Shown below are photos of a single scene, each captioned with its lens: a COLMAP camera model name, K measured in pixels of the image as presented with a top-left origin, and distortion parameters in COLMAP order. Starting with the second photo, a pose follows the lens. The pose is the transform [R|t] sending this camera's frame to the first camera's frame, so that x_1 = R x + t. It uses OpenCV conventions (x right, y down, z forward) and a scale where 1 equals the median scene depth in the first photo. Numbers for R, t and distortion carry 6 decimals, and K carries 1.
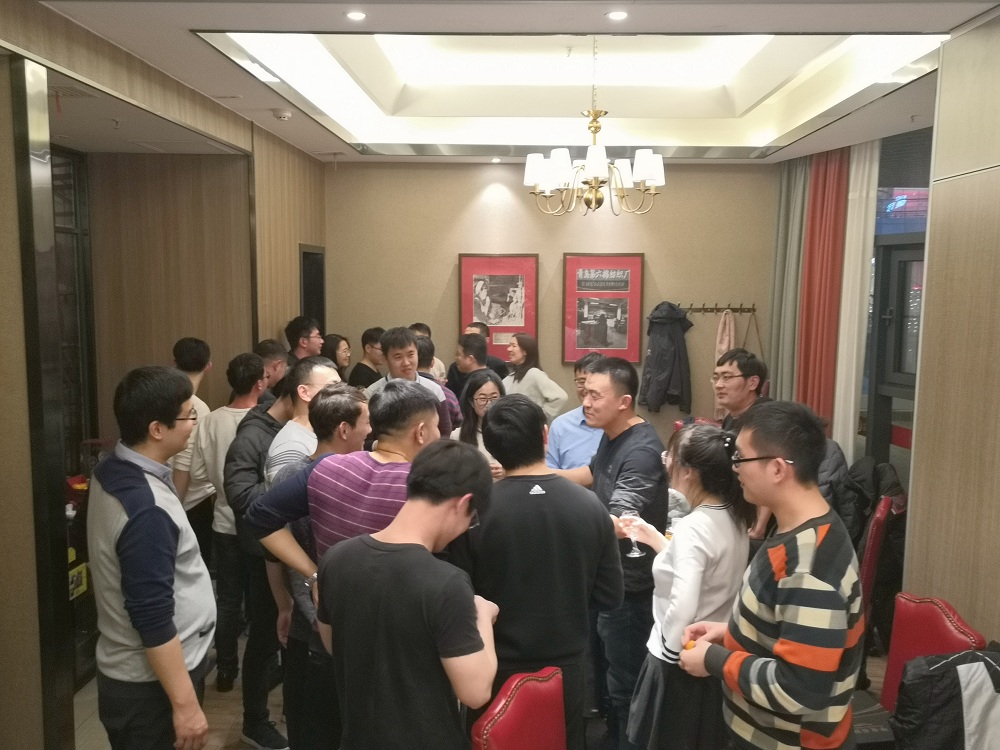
lens RADIAL K [[899.6, 0, 500.1], [0, 899.6, 377.2], [0, 0, 1]] dist [-0.001576, 0.000521]
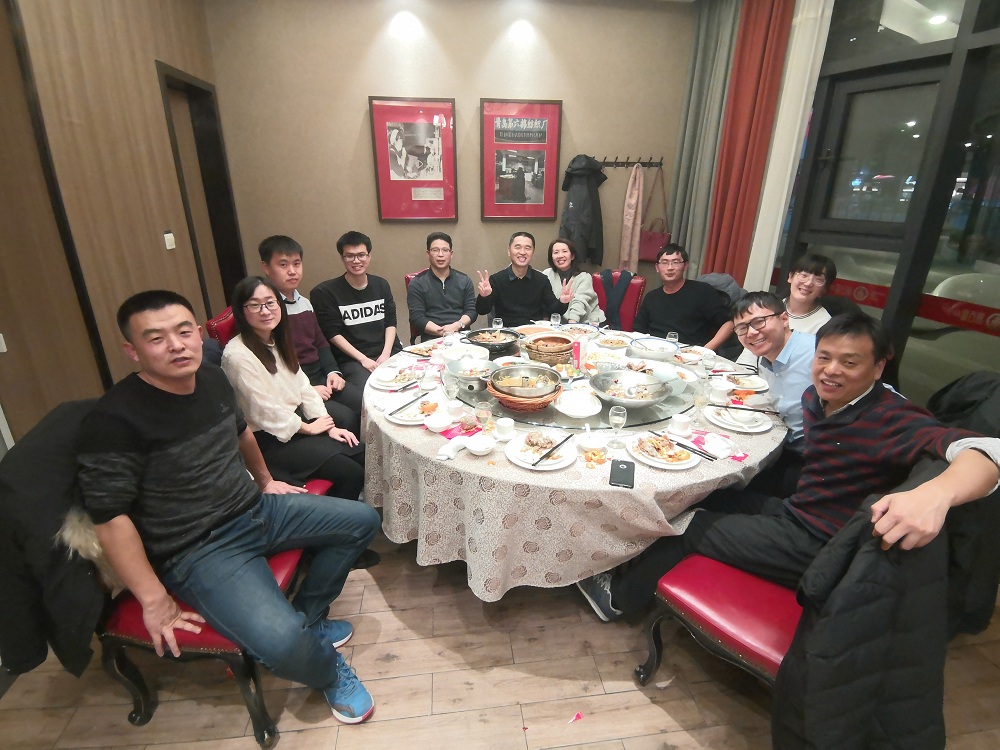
lens RADIAL K [[497.6, 0, 501.2], [0, 497.6, 374.5], [0, 0, 1]] dist [0.000474, 0.000086]
pose [[0.986324, -0.059346, 0.153765, -0.007106], [0.019301, 0.968097, 0.249832, 0.014732], [-0.163686, -0.243447, 0.956002, 0.414235]]
